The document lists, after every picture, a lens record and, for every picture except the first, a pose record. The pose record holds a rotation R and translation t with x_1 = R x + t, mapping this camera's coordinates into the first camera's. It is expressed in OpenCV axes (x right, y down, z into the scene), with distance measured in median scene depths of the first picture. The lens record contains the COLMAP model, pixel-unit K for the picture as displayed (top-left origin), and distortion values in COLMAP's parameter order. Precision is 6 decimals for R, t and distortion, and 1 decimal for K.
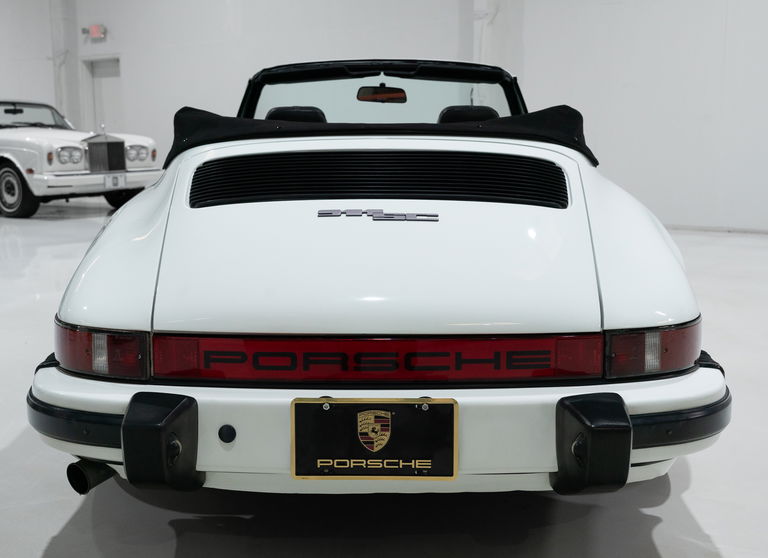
lens RADIAL K [[839.2, 0, 384.0], [0, 839.2, 279.0], [0, 0, 1]] dist [-0.002532, -0.020226]
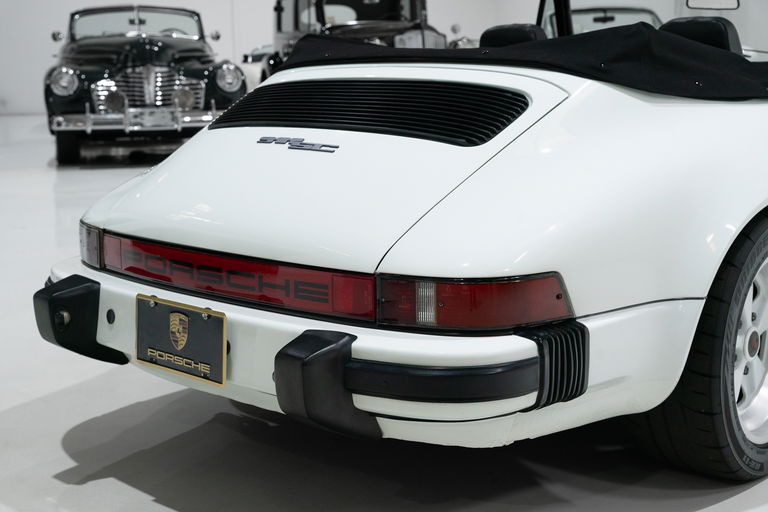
lens RADIAL K [[1086.0, 0, 384.0], [0, 1086.0, 256.0], [0, 0, 1]] dist [0.024241, 0.046181]
pose [[0.746872, 0.111695, -0.655520, 1.083688], [-0.094927, 0.993605, 0.061146, -0.034449], [0.658158, 0.016558, 0.752698, 0.071485]]
